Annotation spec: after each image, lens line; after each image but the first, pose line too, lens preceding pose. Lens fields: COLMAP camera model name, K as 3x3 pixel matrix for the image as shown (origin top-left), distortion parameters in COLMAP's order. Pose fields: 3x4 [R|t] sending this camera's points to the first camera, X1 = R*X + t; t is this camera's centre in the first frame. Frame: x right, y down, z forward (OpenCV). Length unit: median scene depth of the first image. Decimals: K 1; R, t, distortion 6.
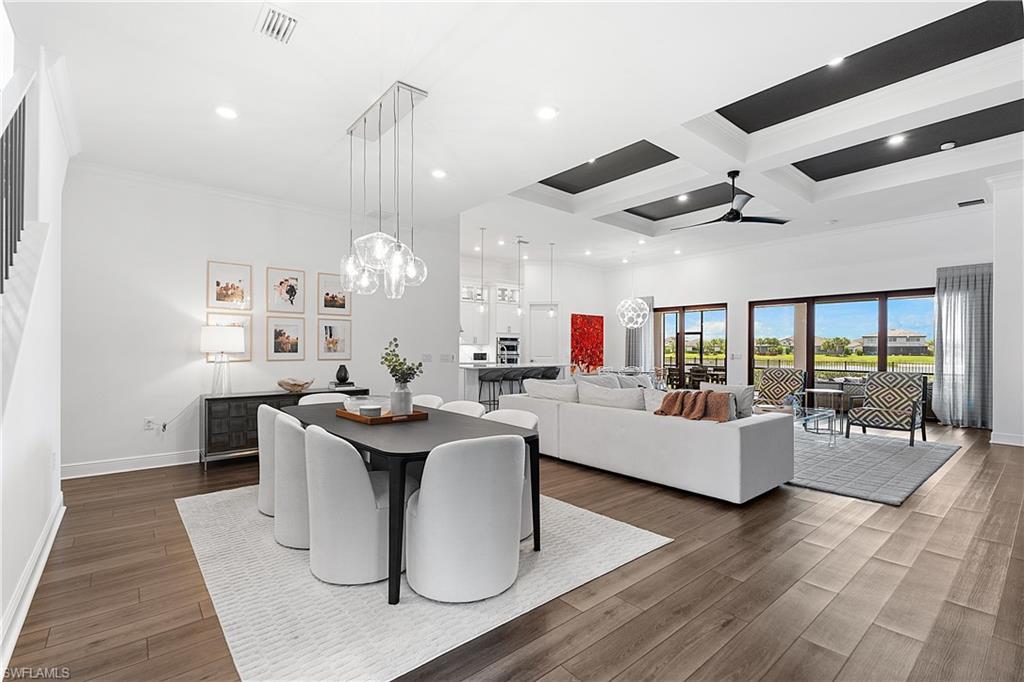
lens RADIAL K [[459.3, 0, 511.9], [0, 459.3, 349.1], [0, 0, 1]] dist [0.001393, -0.000169]
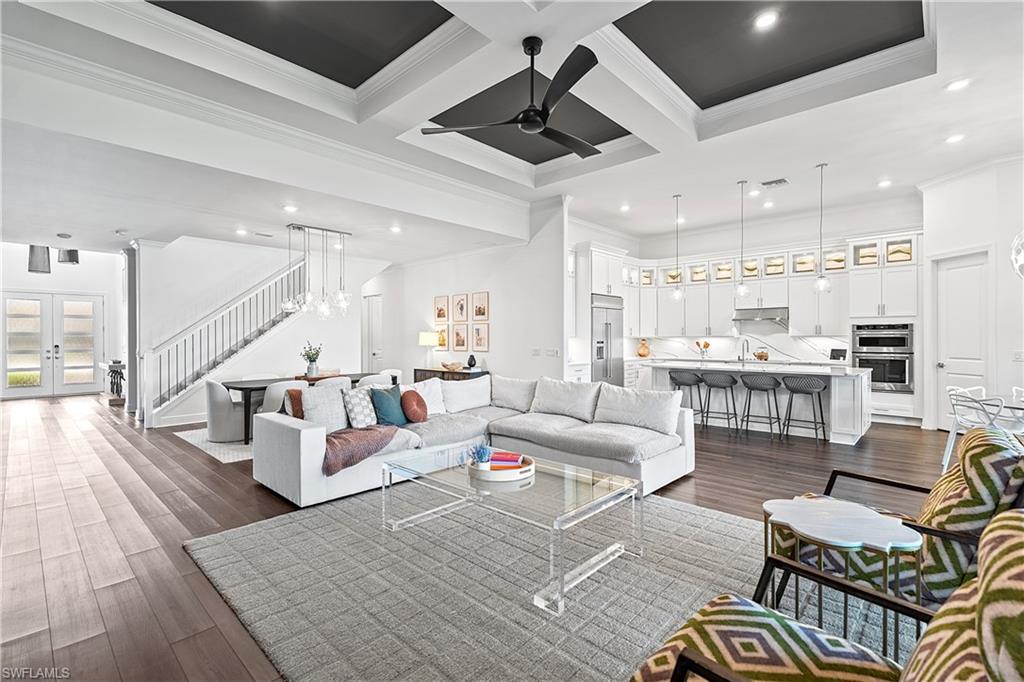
lens RADIAL K [[458.1, 0, 509.5], [0, 458.1, 337.8], [0, 0, 1]] dist [0.000708, -0.000081]
pose [[0.119079, -0.004213, -0.992876, 0.827807], [0.003803, 0.999986, -0.003787, -0.010653], [0.992877, -0.003325, 0.119093, 0.716087]]
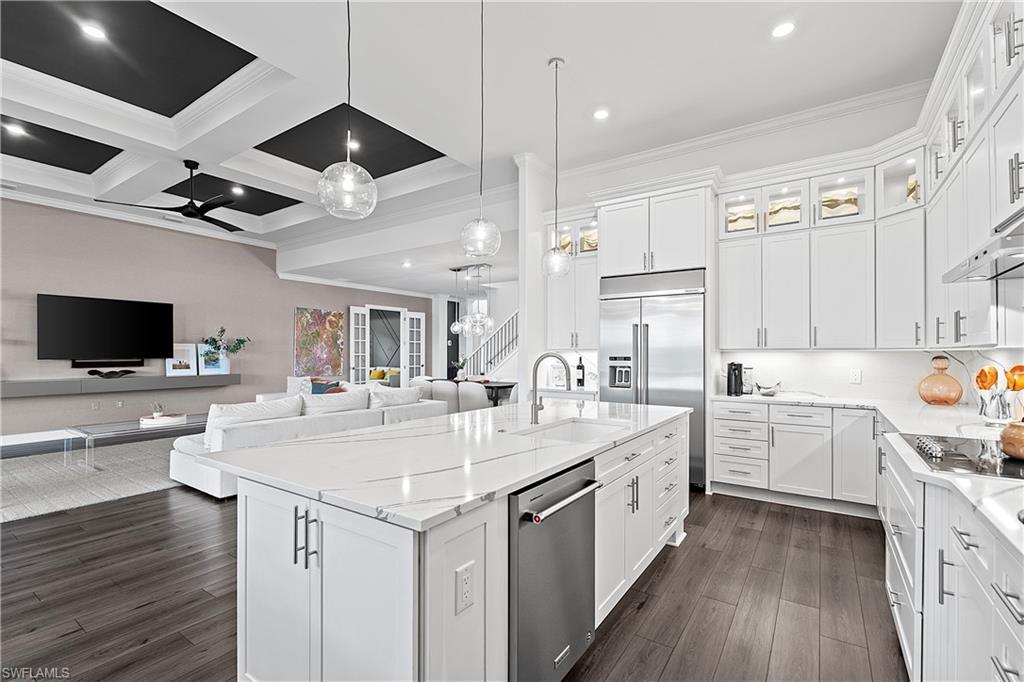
lens RADIAL K [[459.3, 0, 511.9], [0, 459.3, 349.1], [0, 0, 1]] dist [0.001393, -0.000169]
pose [[-0.962752, -0.008130, -0.270265, 0.091700], [-0.006124, 0.999947, -0.008264, -0.009964], [0.270318, -0.006301, -0.962750, 1.617045]]
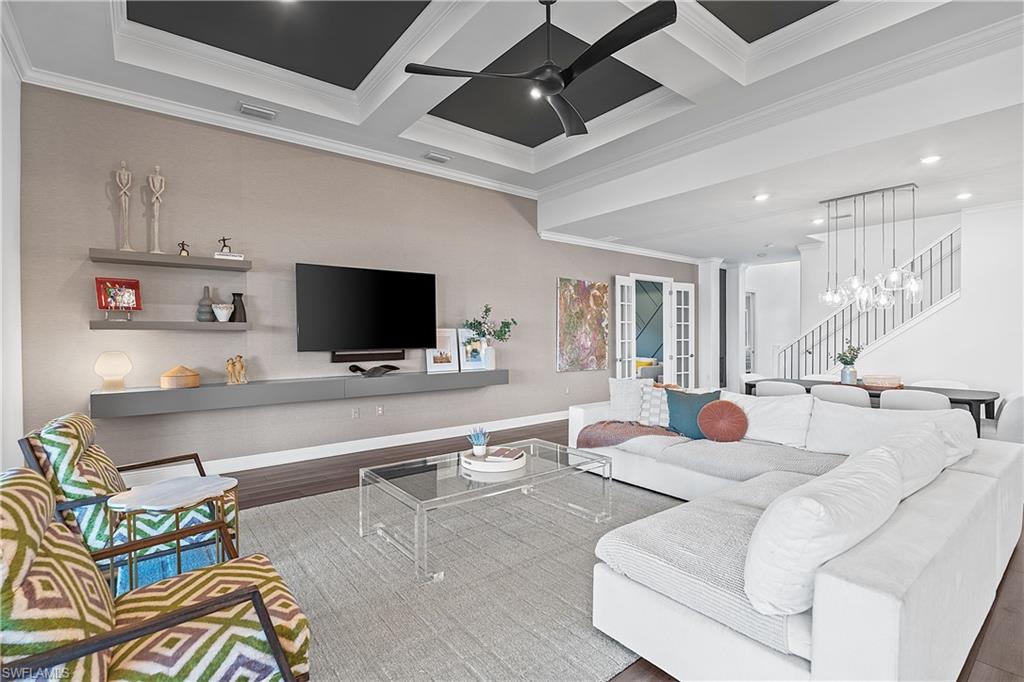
lens RADIAL K [[474.6, 0, 512.0], [0, 474.6, 341.0], [0, 0, 1]] dist [-0.011390, -0.000712]
pose [[-0.999505, -0.000078, 0.031469, 0.398885], [0.000227, 0.999953, 0.009688, -0.013289], [-0.031469, 0.009690, -0.999458, 1.190654]]
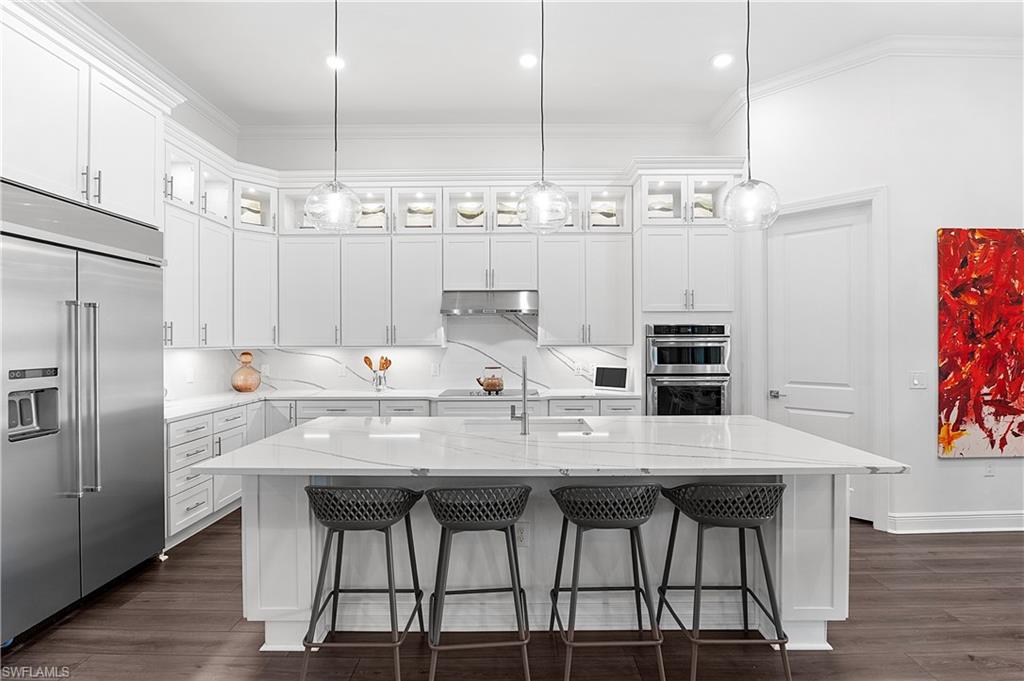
lens RADIAL K [[474.6, 0, 512.0], [0, 474.6, 340.5], [0, 0, 1]] dist [-0.011390, -0.000712]
pose [[0.762706, -0.008590, -0.646688, 0.189982], [0.007062, 0.999963, -0.004952, -0.019446], [0.646706, -0.000790, 0.762739, 1.026295]]
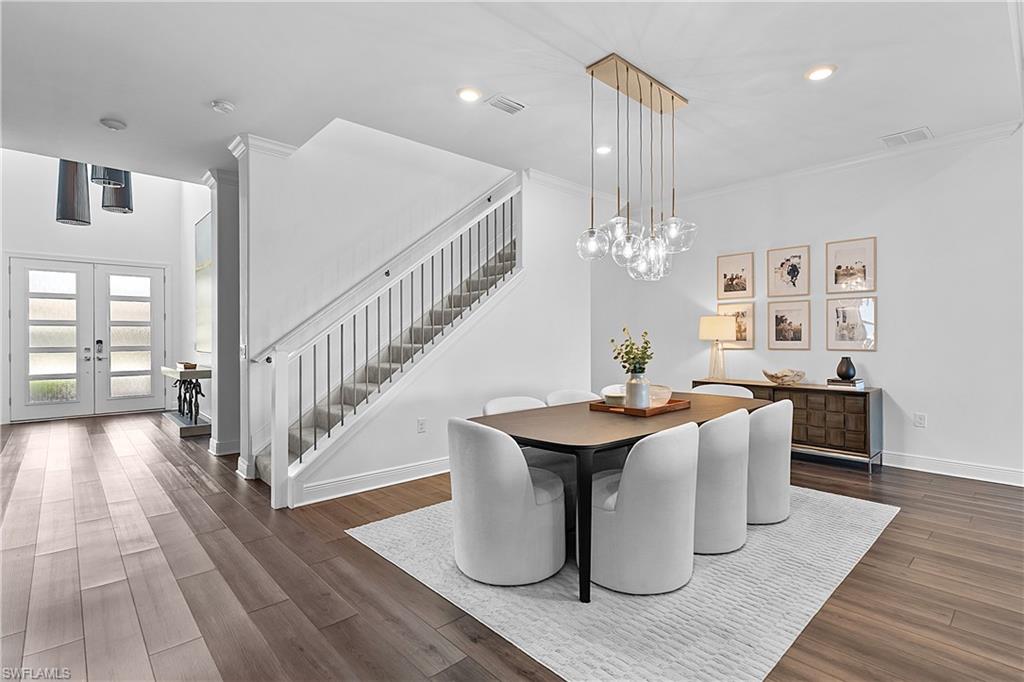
lens RADIAL K [[491.9, 0, 530.1], [0, 491.9, 335.8], [0, 0, 1]] dist [0.002031, 0.000179]
pose [[0.059162, -0.007109, -0.998223, 0.320258], [0.003032, 0.999971, -0.006942, 0.002245], [0.998244, -0.002616, 0.059182, 0.321069]]
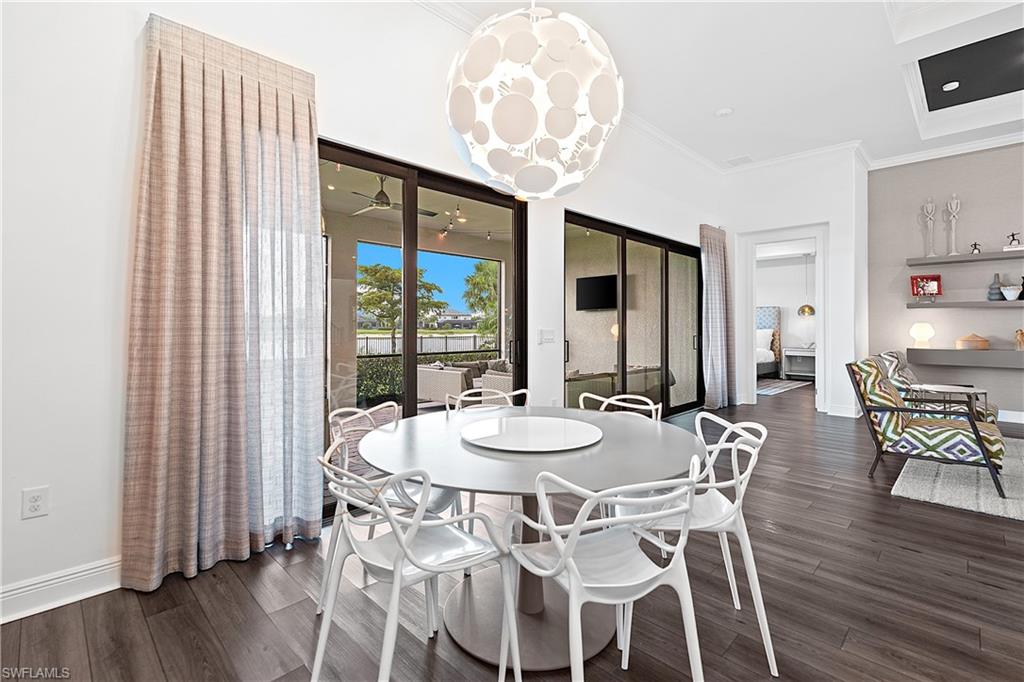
lens RADIAL K [[463.6, 0, 510.1], [0, 463.6, 321.4], [0, 0, 1]] dist [-0.000244, -0.000307]
pose [[-0.088067, 0.004474, 0.996105, 0.115807], [-0.000330, 0.999990, -0.004521, 0.005604], [-0.996115, -0.000727, -0.088064, 1.468825]]
